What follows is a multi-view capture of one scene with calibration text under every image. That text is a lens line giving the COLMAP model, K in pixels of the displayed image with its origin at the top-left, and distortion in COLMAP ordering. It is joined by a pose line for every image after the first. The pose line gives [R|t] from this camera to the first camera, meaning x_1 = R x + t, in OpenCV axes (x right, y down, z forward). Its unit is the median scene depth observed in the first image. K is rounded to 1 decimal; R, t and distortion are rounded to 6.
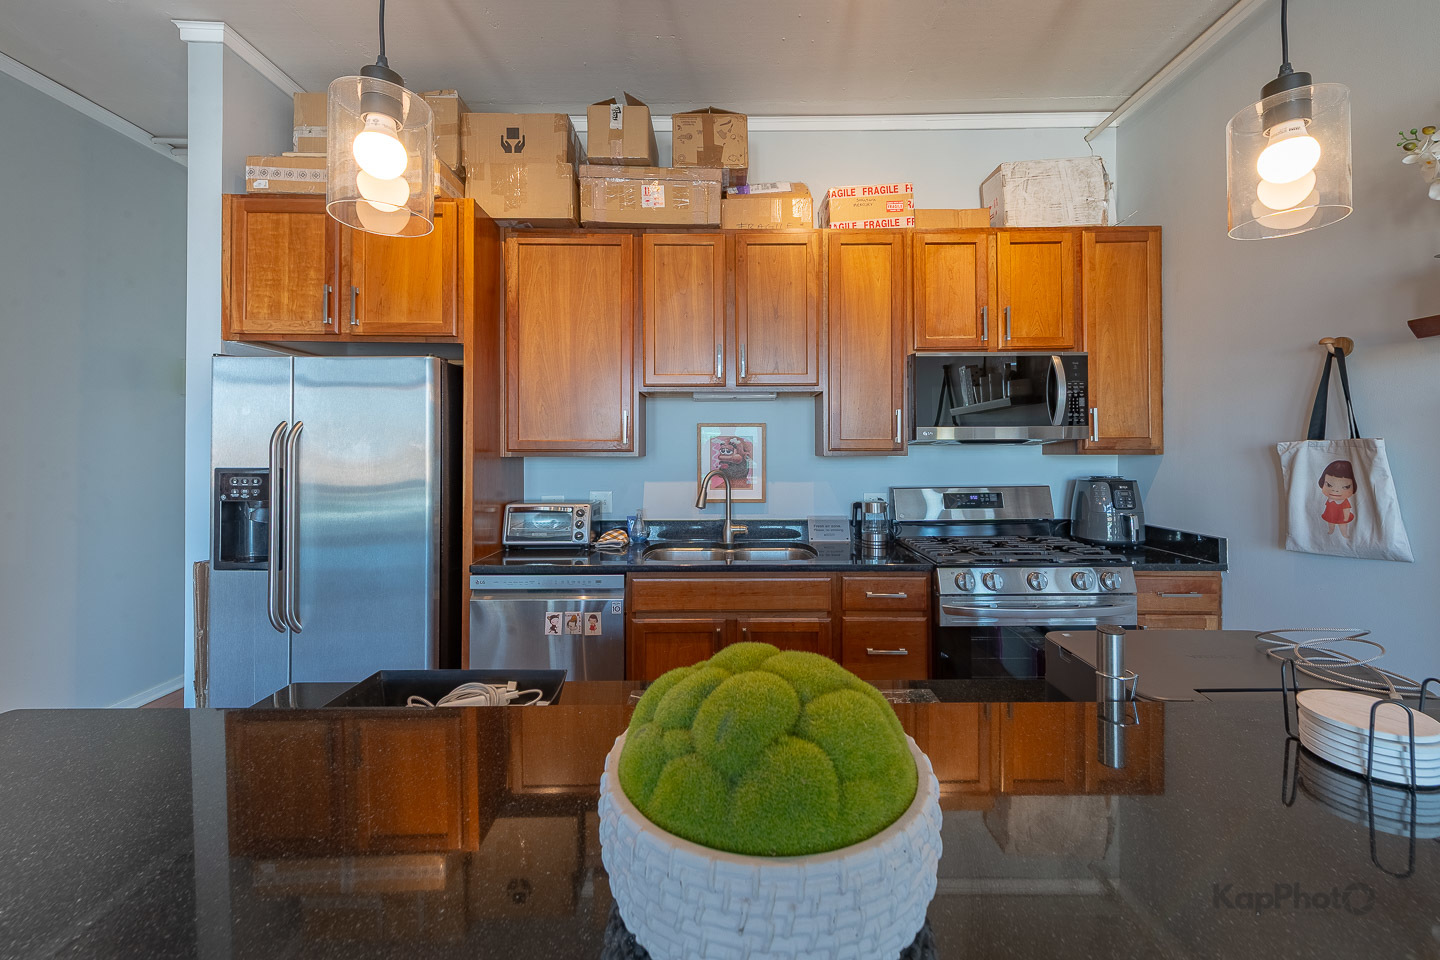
lens RADIAL K [[580.9, 0, 706.6], [0, 580.9, 450.8], [0, 0, 1]] dist [0.009320, -0.003485]
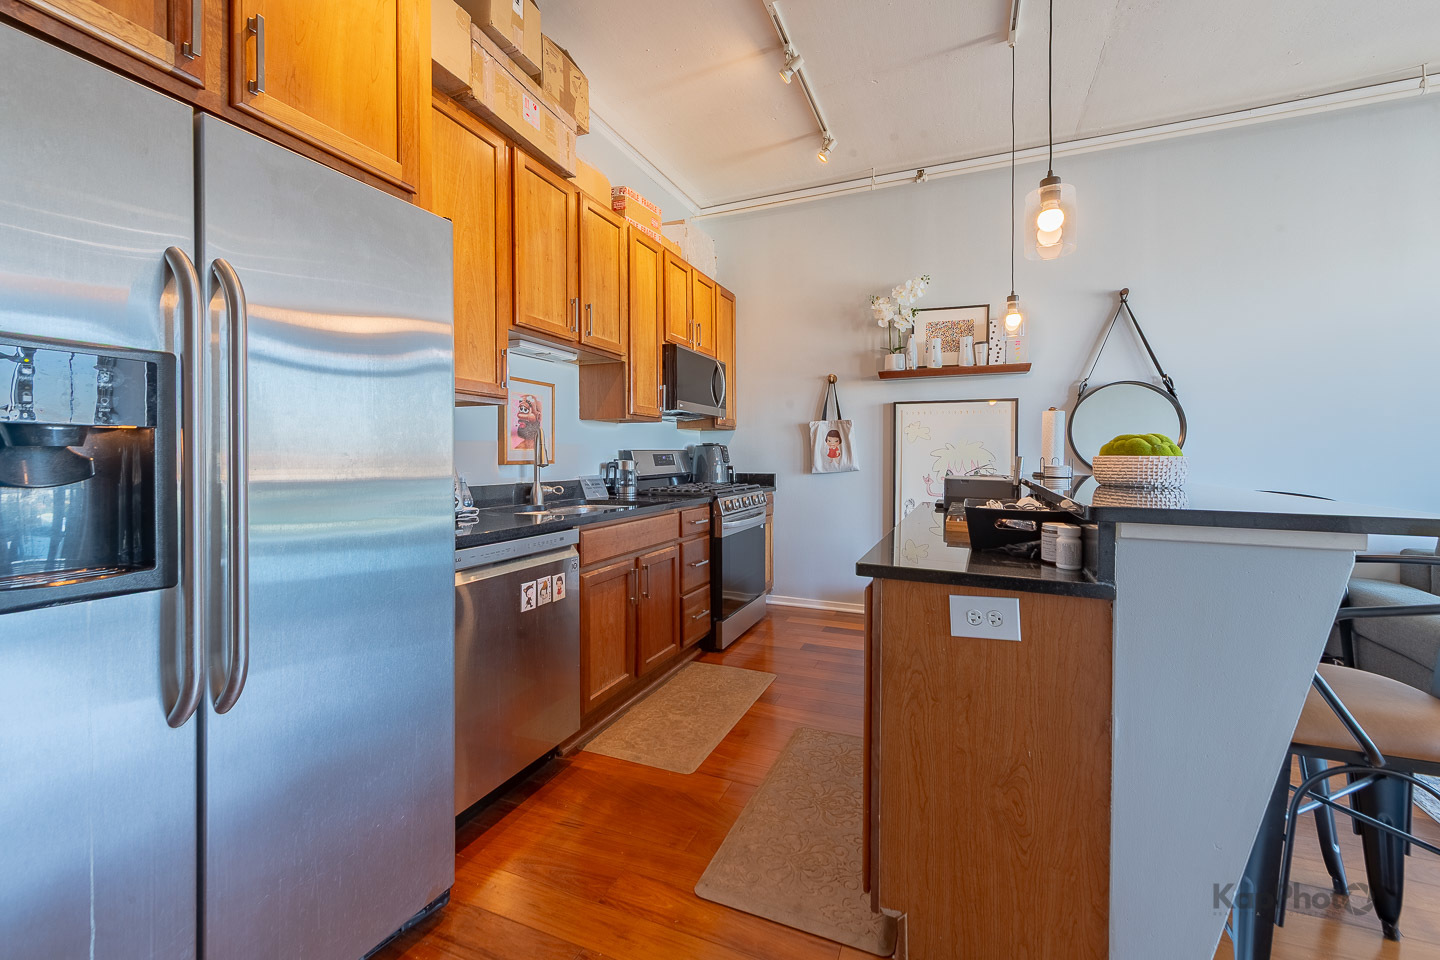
lens RADIAL K [[580.9, 0, 744.8], [0, 580.9, 462.8], [0, 0, 1]] dist [0.009320, -0.003485]
pose [[0.380061, -0.008053, 0.924926, -0.785584], [0.002887, 0.999968, 0.007520, 0.090670], [-0.924957, -0.000188, 0.380072, 0.354326]]
